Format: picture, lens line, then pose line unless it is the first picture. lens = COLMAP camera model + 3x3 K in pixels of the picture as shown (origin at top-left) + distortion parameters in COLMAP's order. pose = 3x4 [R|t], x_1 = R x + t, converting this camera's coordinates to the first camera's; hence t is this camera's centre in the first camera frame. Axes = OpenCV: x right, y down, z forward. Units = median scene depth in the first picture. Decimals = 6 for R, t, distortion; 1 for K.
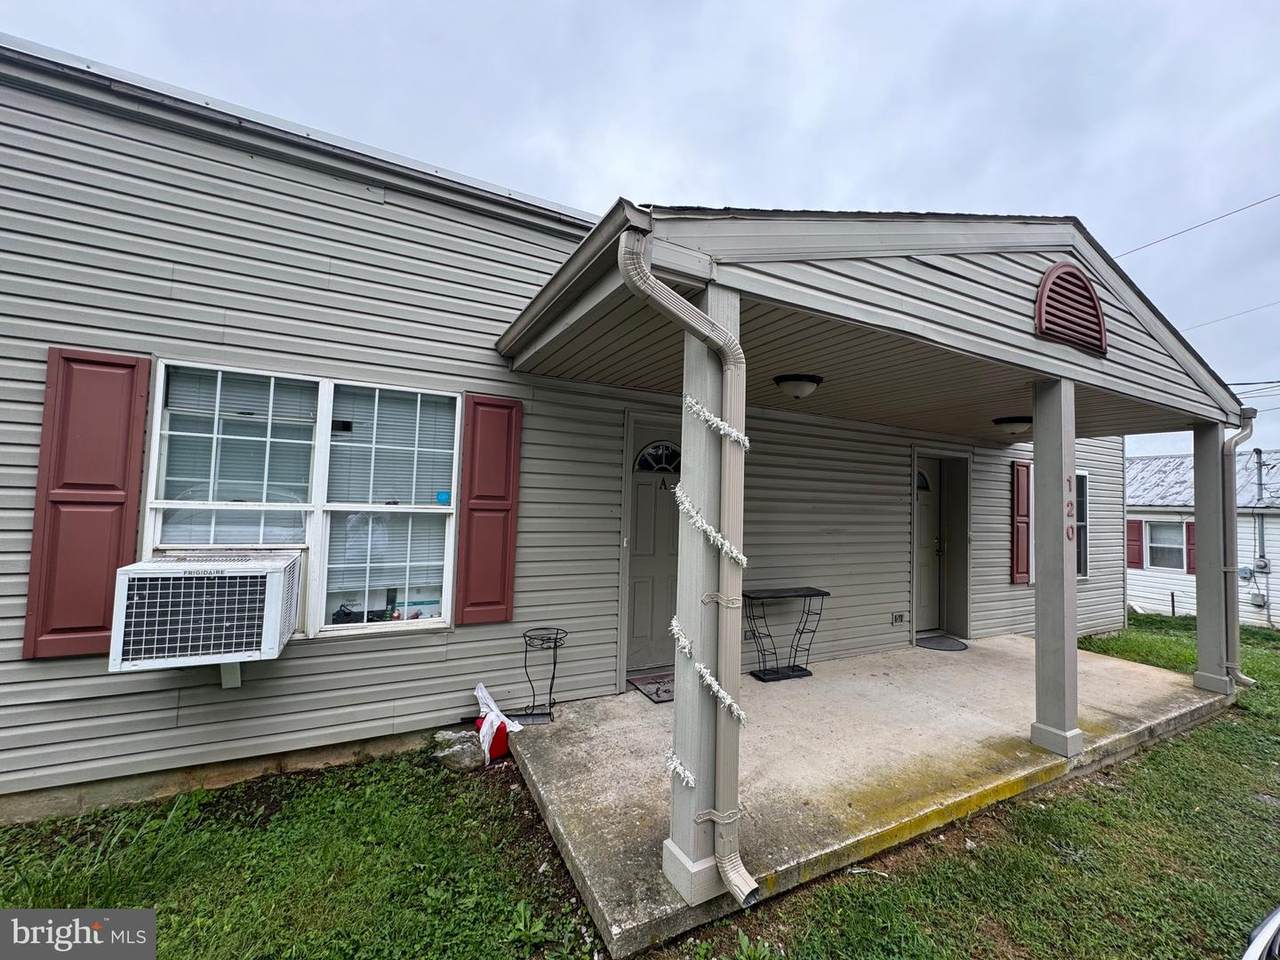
lens RADIAL K [[508.0, 0, 640.0], [0, 508.0, 480.0], [0, 0, 1]] dist [-0.003984, 0.000313]
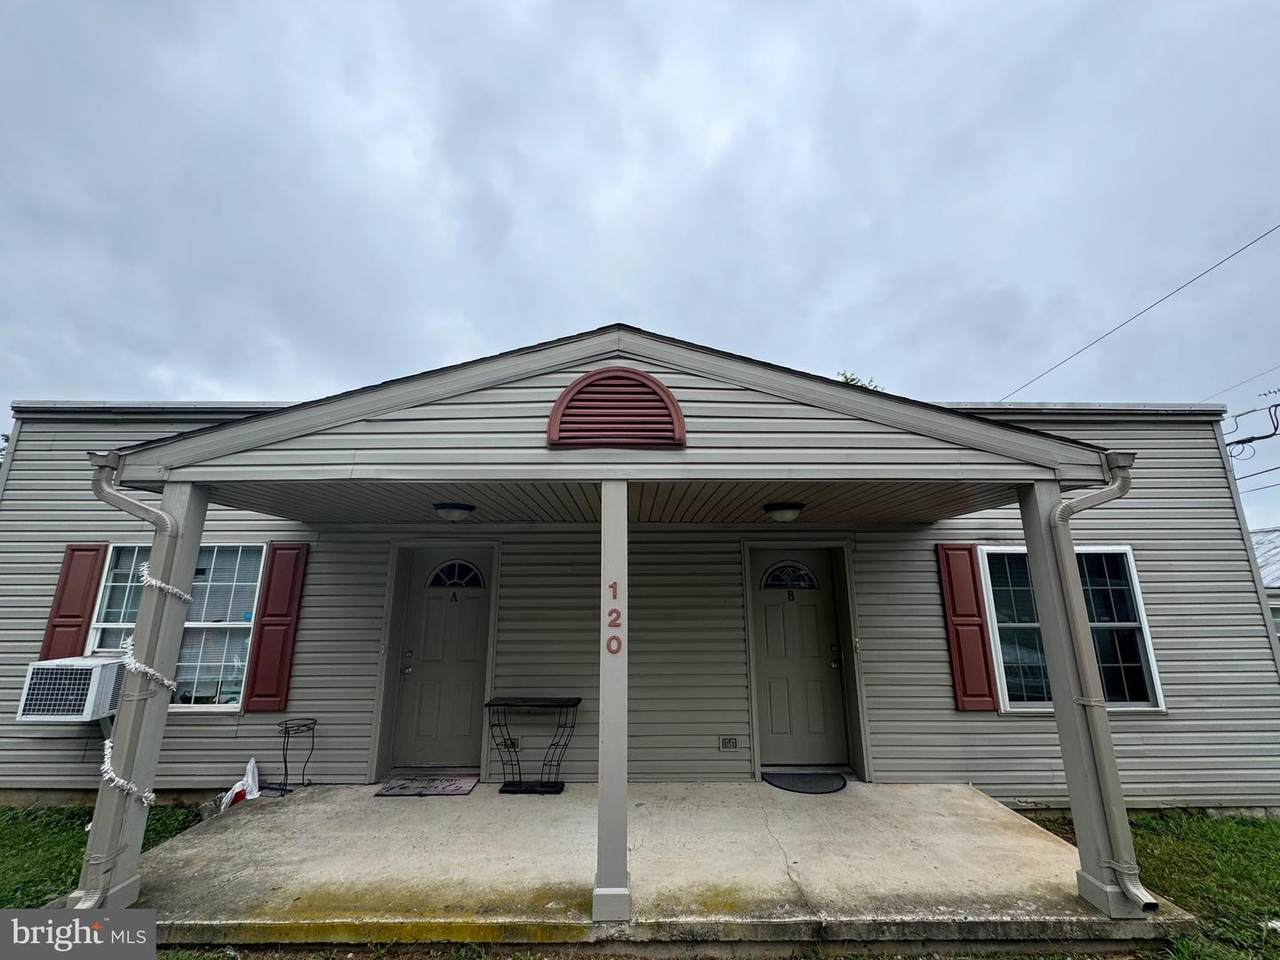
lens RADIAL K [[508.0, 0, 640.0], [0, 508.0, 480.0], [0, 0, 1]] dist [-0.003984, 0.000313]
pose [[0.894046, -0.132858, -0.427820, 1.309157], [0.050342, 0.978757, -0.198747, -0.002982], [0.445137, 0.156152, 0.881743, 0.160929]]
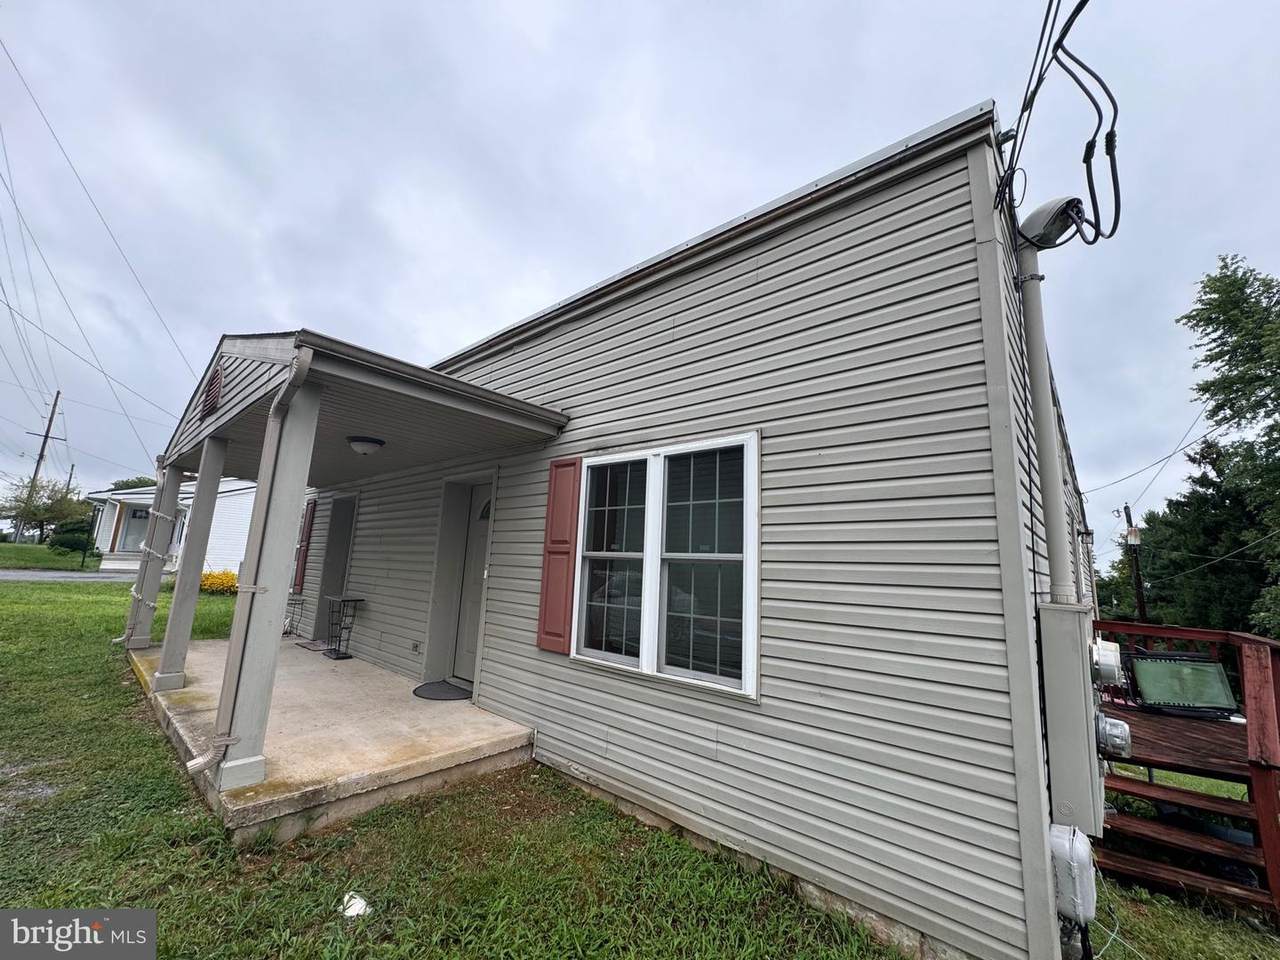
lens RADIAL K [[508.0, 0, 640.0], [0, 508.0, 480.0], [0, 0, 1]] dist [-0.003984, 0.000313]
pose [[0.375173, -0.175517, -0.910186, 2.717251], [0.005638, 0.982324, -0.187104, 0.223478], [0.926938, 0.065064, 0.369531, 1.667356]]
